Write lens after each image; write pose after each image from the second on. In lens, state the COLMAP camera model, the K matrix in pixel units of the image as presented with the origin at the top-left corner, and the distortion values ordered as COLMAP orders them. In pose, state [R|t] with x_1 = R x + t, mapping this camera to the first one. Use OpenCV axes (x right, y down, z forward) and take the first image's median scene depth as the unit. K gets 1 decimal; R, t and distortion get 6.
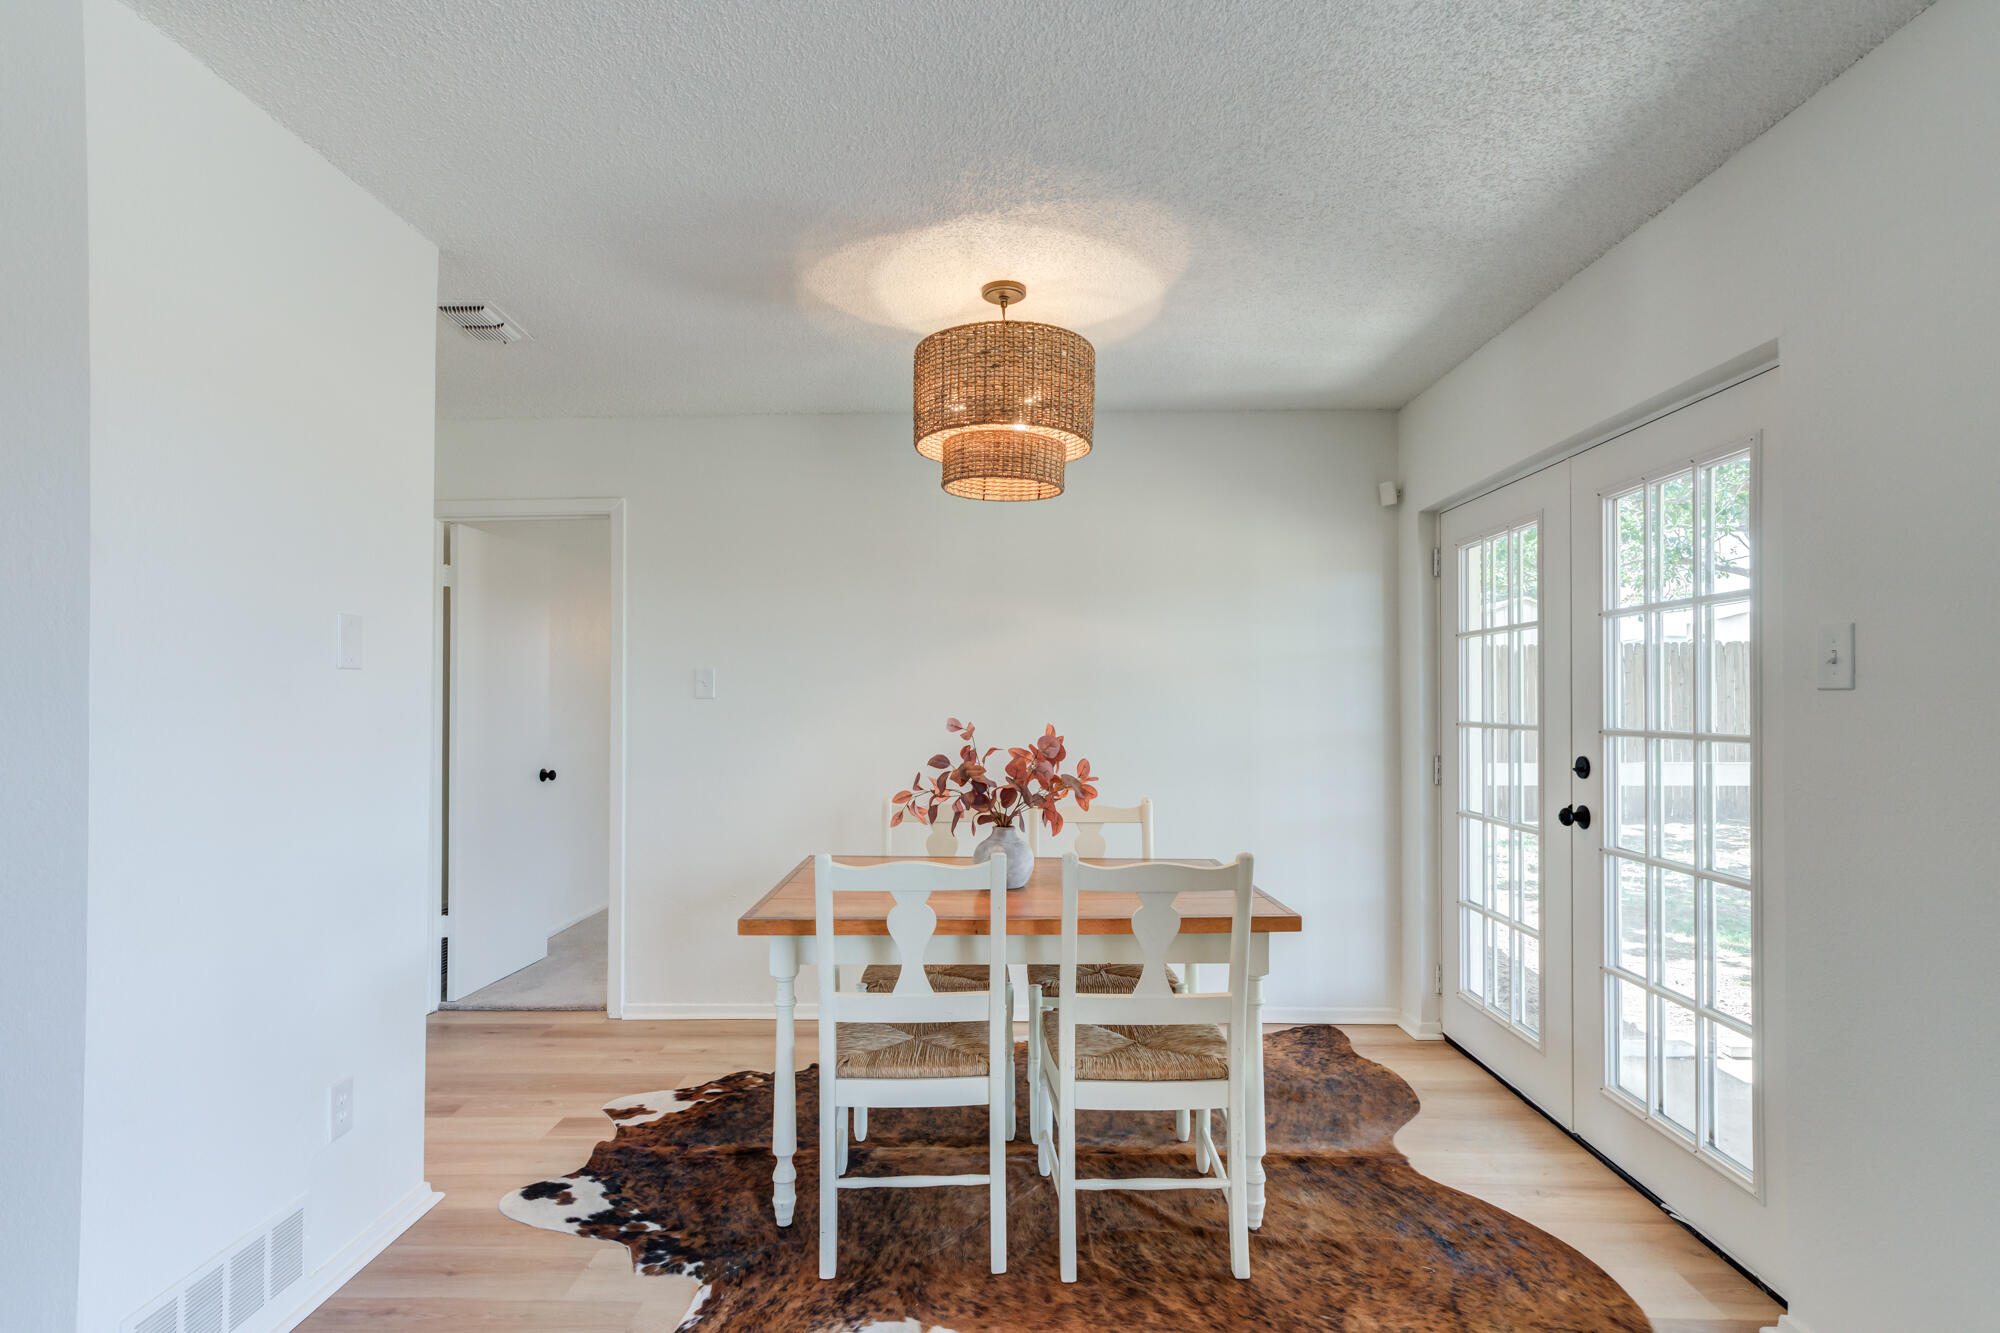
lens RADIAL K [[980.6, 0, 994.1], [0, 980.6, 683.5], [0, 0, 1]] dist [-0.001002, 0.000224]
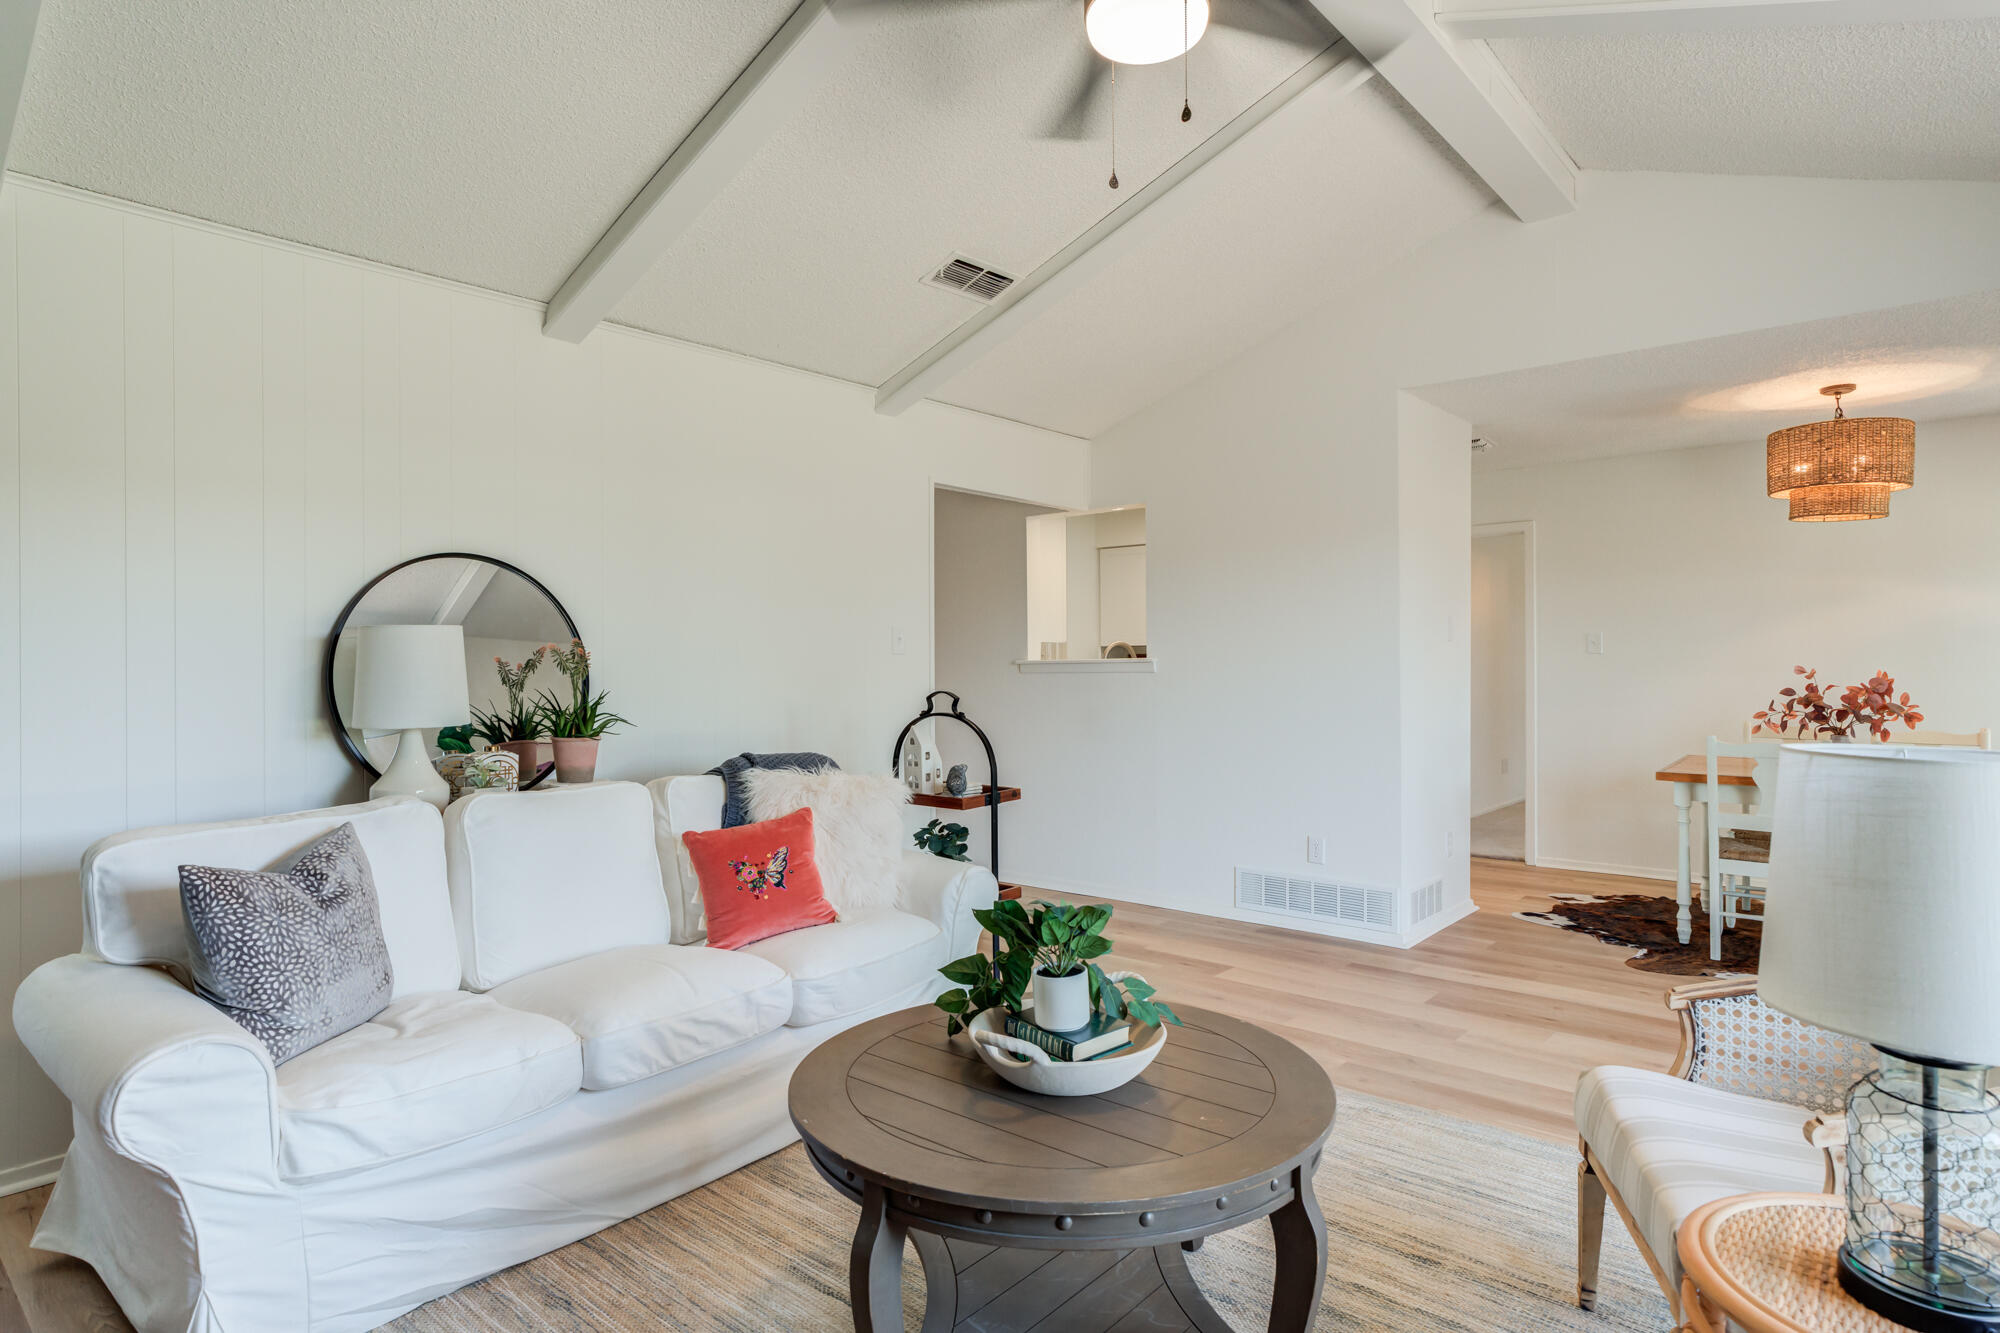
lens RADIAL K [[1117.9, 0, 998.3], [0, 1117.9, 656.4], [0, 0, 1]] dist [-0.001333, 0.000515]
pose [[0.772829, -0.003772, -0.634603, 0.102777], [0.012864, 0.999870, 0.009722, -0.013055], [0.634484, -0.015677, 0.772777, -1.201385]]
